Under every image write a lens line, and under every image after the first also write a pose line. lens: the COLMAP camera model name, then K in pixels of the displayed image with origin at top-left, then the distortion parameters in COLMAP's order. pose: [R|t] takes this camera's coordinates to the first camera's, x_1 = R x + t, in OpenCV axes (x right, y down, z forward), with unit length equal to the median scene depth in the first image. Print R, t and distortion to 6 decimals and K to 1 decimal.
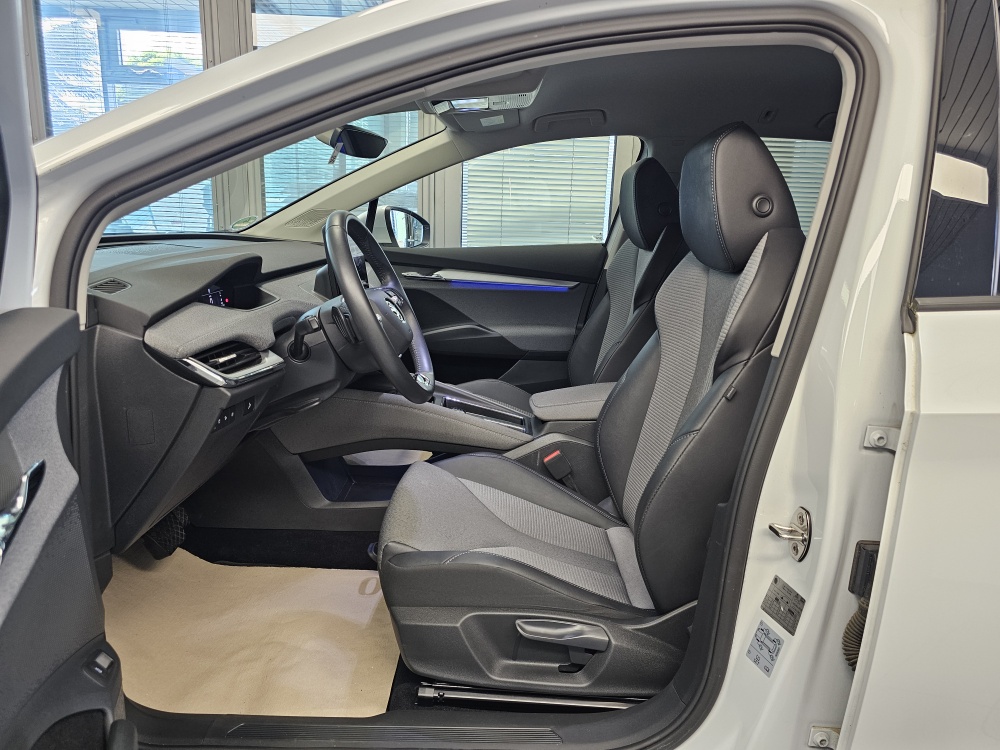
lens RADIAL K [[682.4, 0, 501.7], [0, 682.4, 369.6], [0, 0, 1]] dist [0.053940, -0.063184]
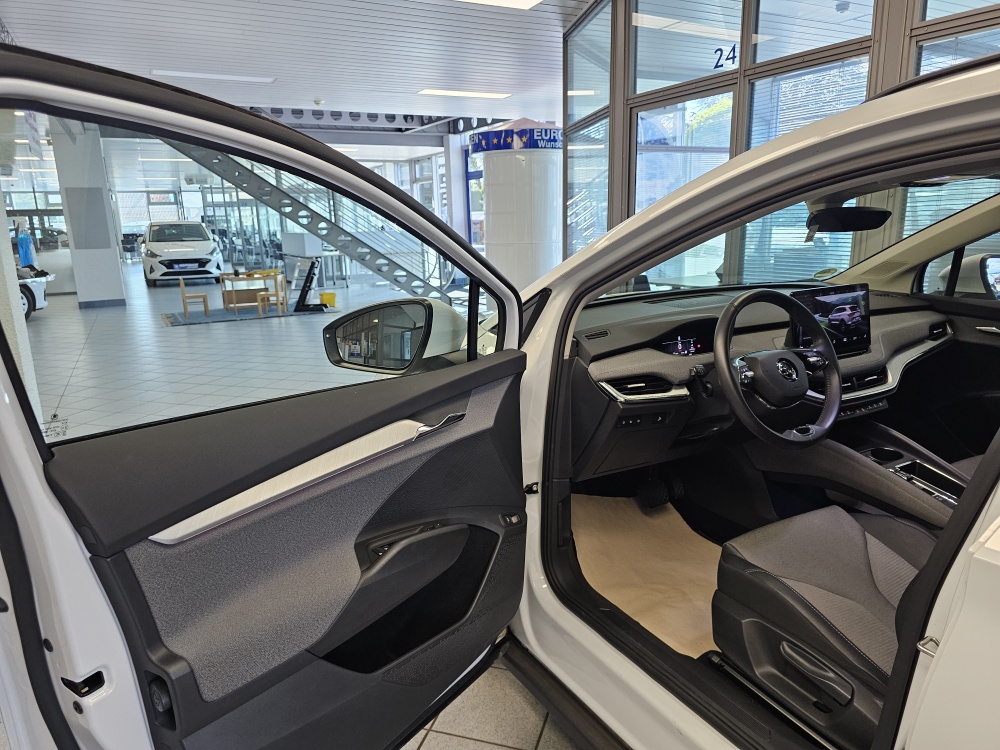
lens RADIAL K [[687.5, 0, 500.0], [0, 687.5, 375.0], [0, 0, 1]] dist [0.046424, -0.069018]
pose [[0.484041, 0.152950, -0.861575, 0.741598], [-0.154863, 0.984037, 0.087687, -0.119338], [0.861233, 0.090982, 0.500000, -0.071788]]
